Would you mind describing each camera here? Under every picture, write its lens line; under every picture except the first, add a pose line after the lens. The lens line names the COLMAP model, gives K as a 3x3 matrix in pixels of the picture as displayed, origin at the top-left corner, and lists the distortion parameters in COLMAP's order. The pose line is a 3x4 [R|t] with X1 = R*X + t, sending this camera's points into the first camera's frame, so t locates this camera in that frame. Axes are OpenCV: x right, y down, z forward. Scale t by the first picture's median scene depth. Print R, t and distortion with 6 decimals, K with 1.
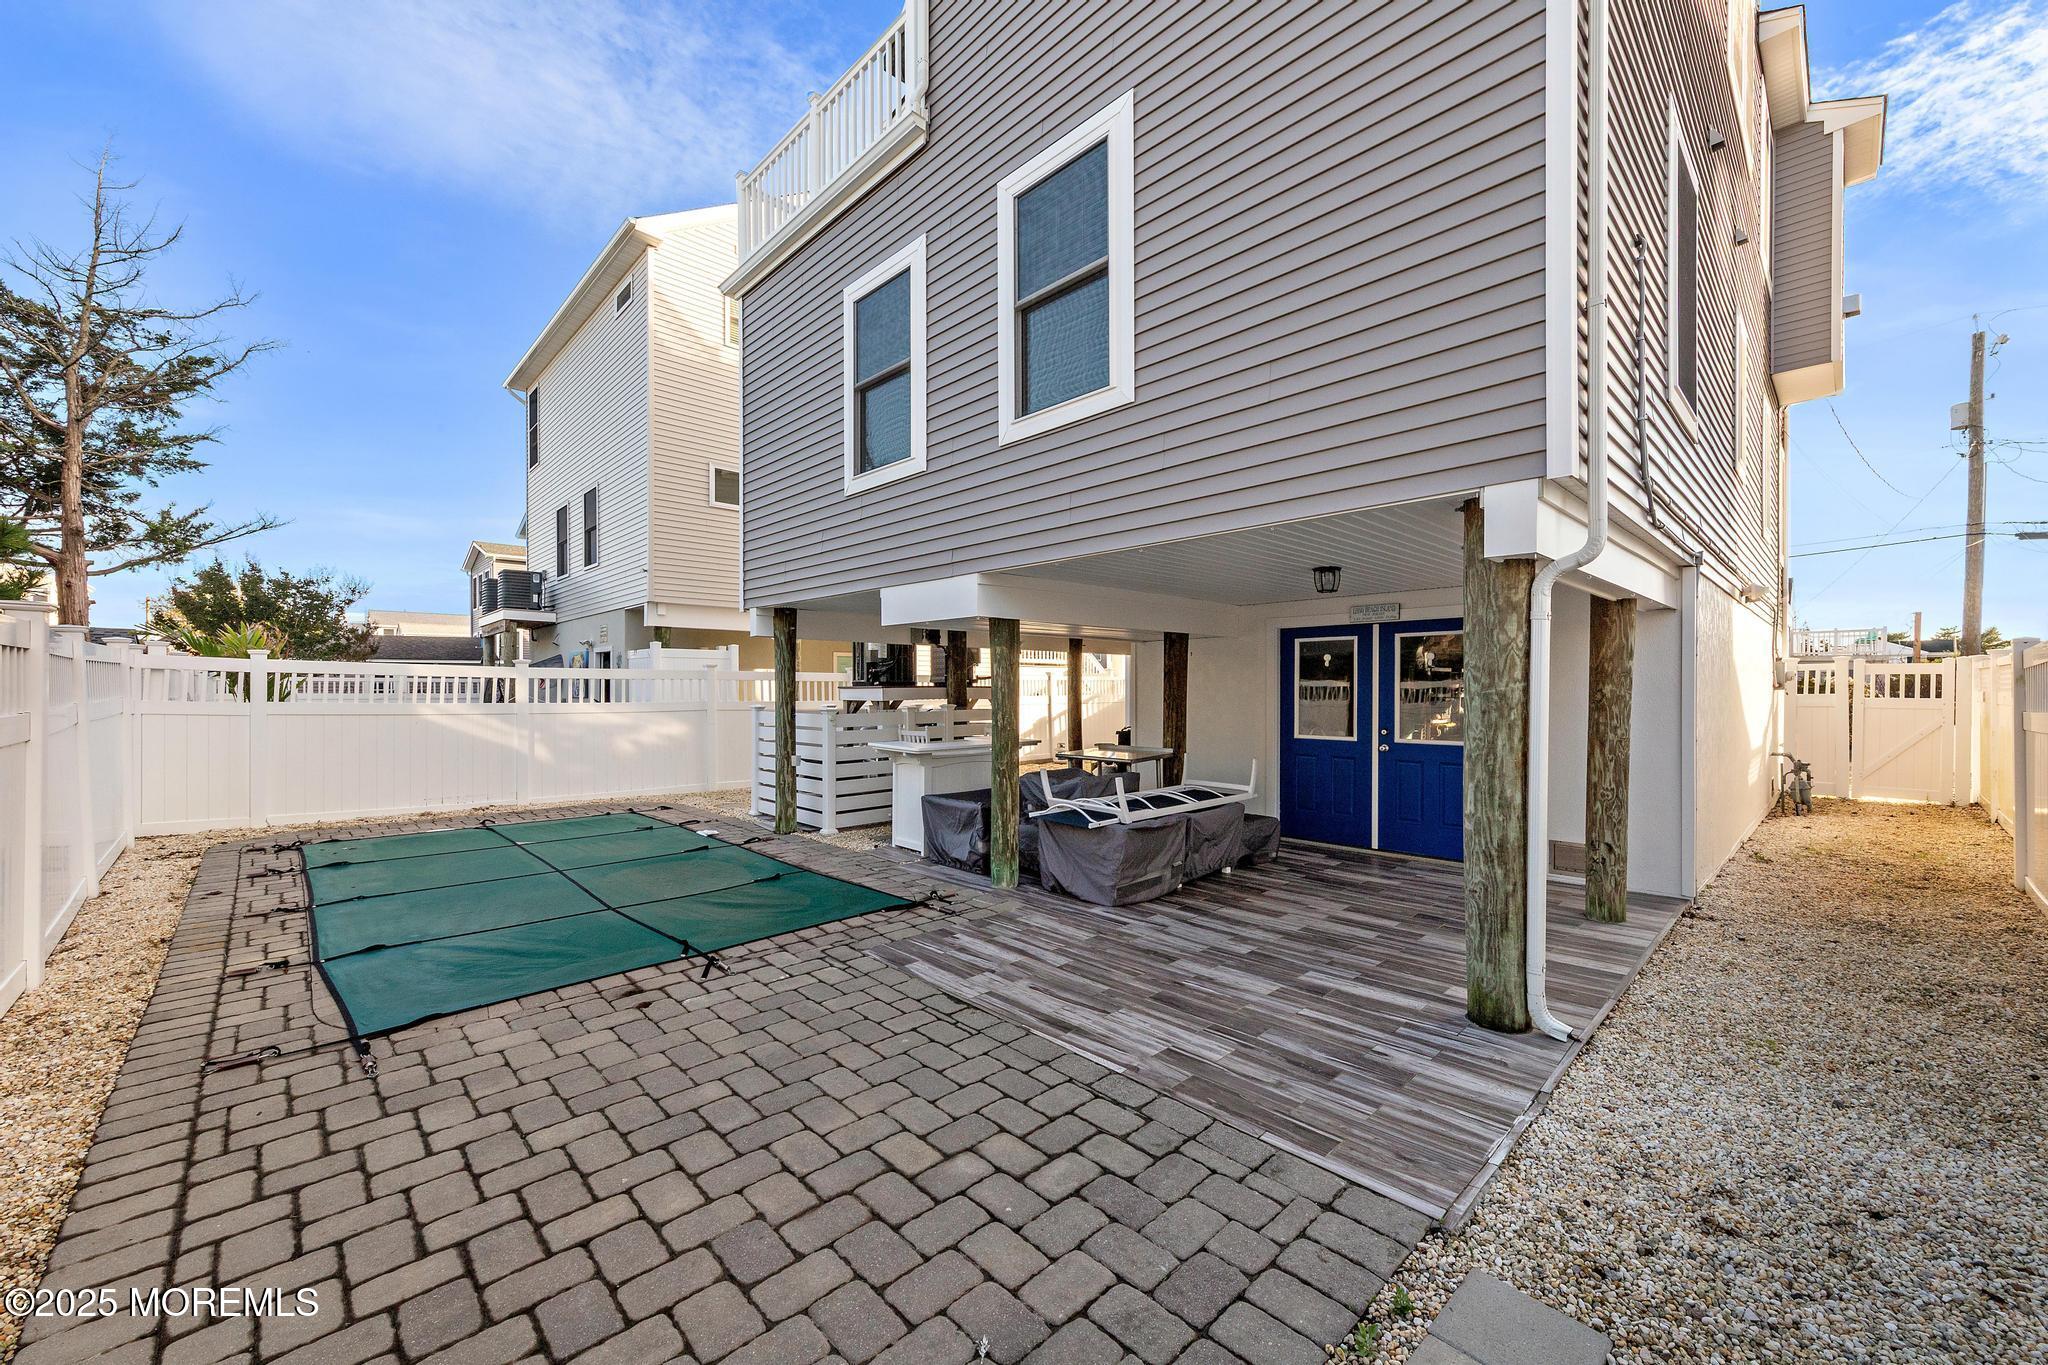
lens RADIAL K [[789.5, 0, 999.8], [0, 789.5, 691.5], [0, 0, 1]] dist [0.000930, 0.000100]
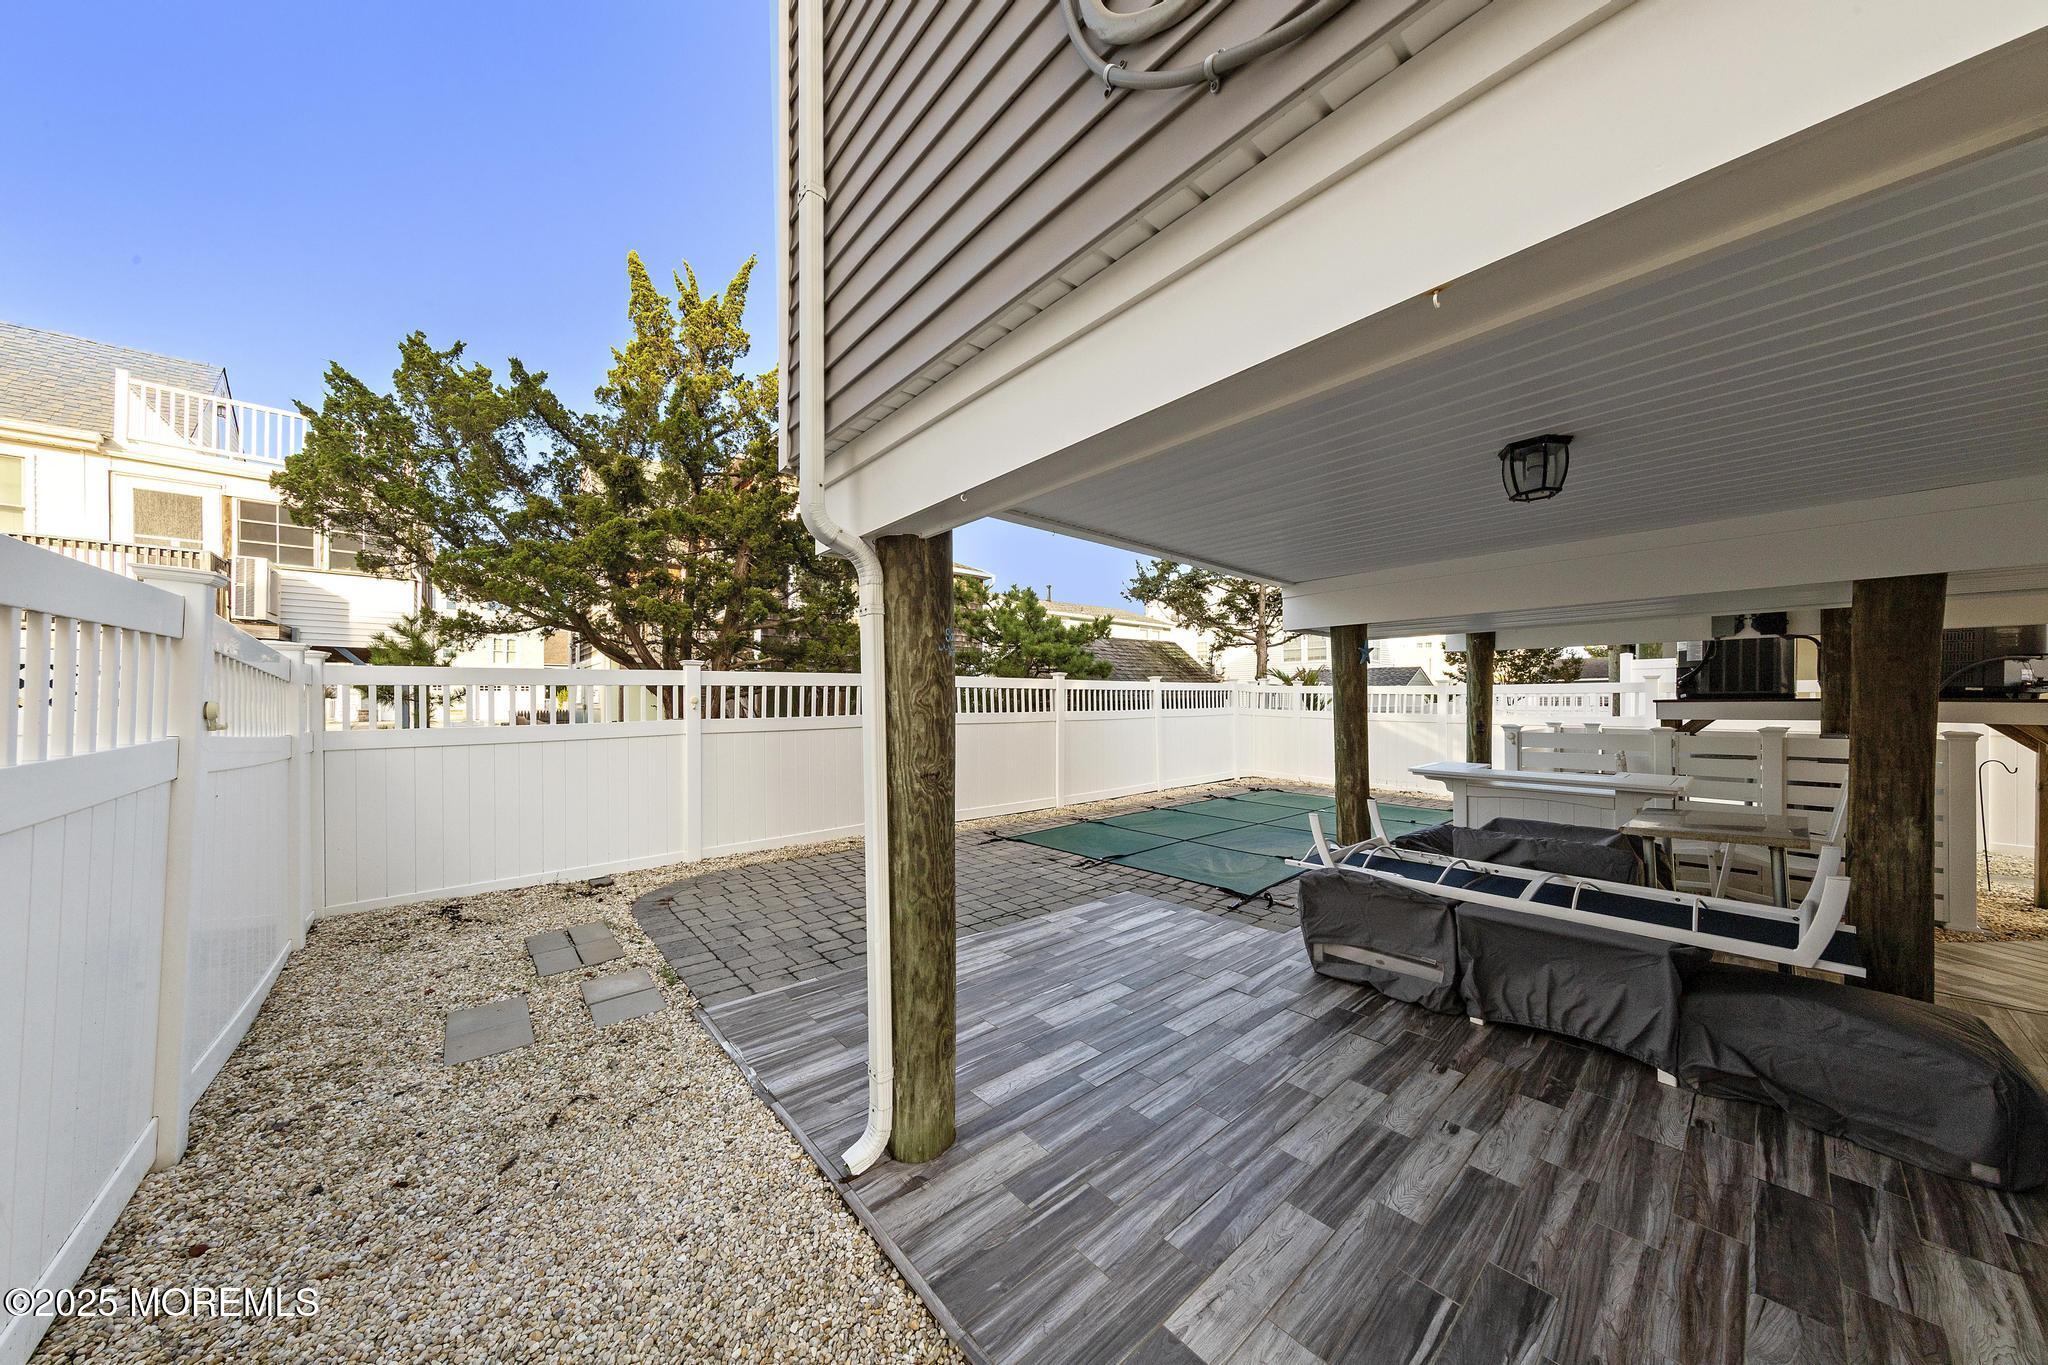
lens RADIAL K [[654.2, 0, 1034.7], [0, 654.2, 698.6], [0, 0, 1]] dist [0.009129, -0.000353]
pose [[-0.025987, -0.003367, -0.999657, 0.979922], [-0.006820, 0.999972, -0.003190, -0.002074], [0.999639, 0.006735, -0.026009, 0.873431]]
